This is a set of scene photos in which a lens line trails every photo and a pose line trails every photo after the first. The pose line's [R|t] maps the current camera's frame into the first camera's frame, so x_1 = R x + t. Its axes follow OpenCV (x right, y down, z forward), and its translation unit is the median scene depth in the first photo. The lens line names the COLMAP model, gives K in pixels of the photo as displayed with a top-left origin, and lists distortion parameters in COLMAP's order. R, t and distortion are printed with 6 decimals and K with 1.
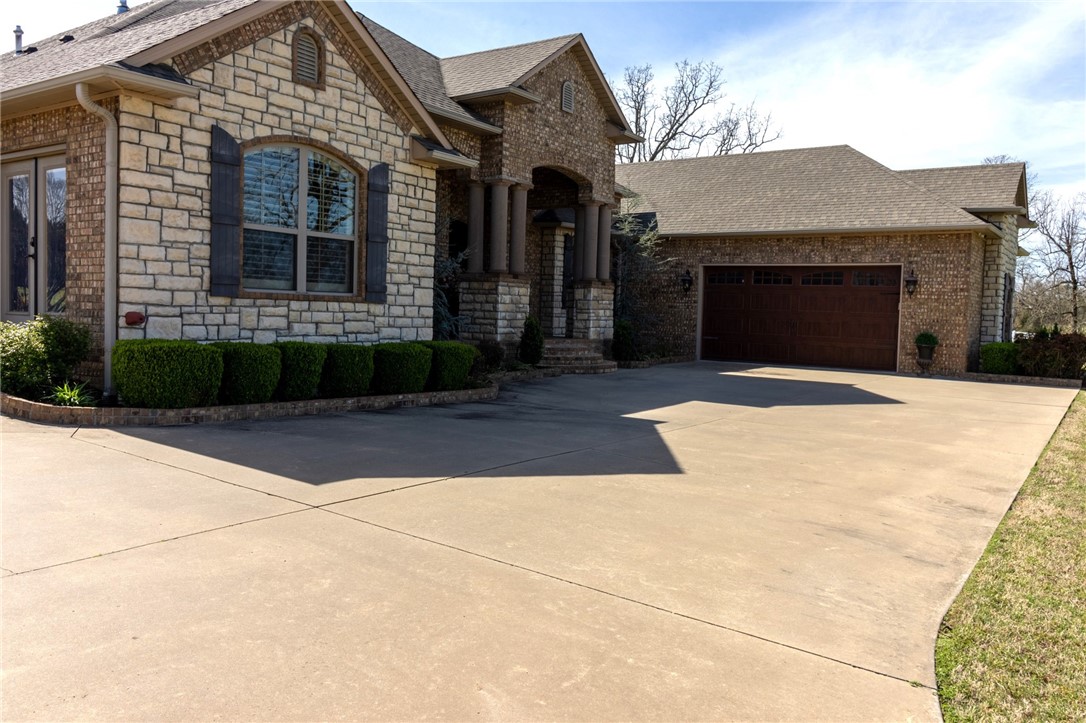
lens RADIAL K [[854.7, 0, 544.6], [0, 854.7, 349.2], [0, 0, 1]] dist [0.009863, 0.001630]
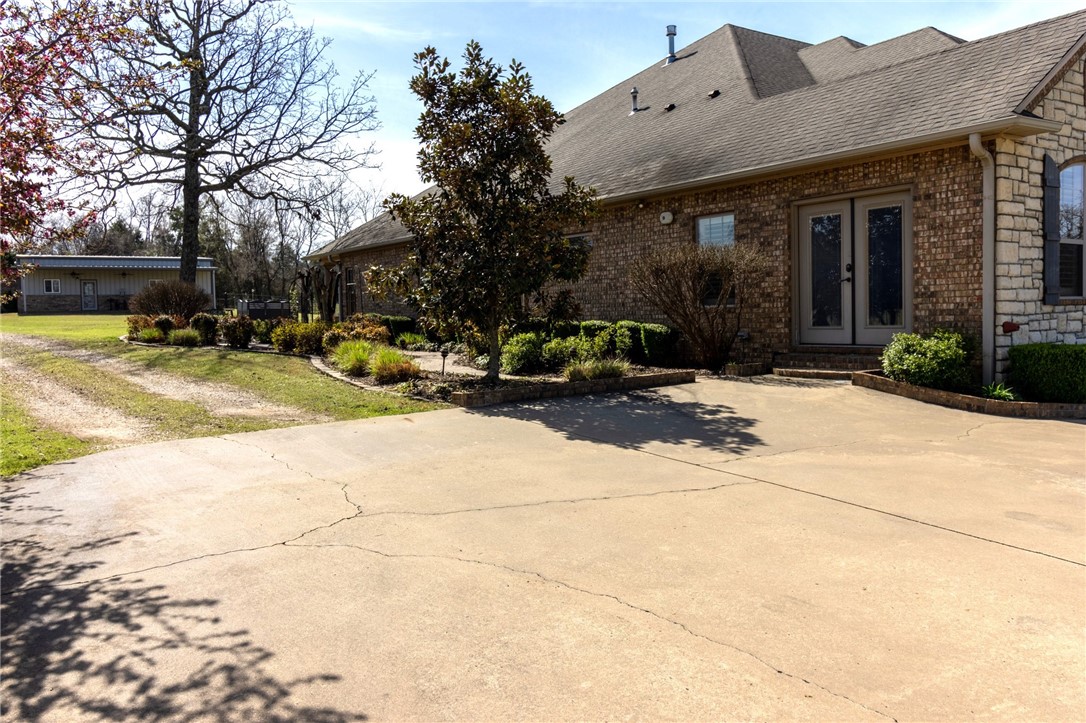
lens RADIAL K [[854.7, 0, 544.6], [0, 854.7, 349.2], [0, 0, 1]] dist [0.009863, 0.001630]
pose [[0.936439, -0.032730, -0.349301, -0.636008], [0.031846, 0.999459, -0.008275, -0.015547], [0.349382, -0.003375, 0.936974, -0.306553]]
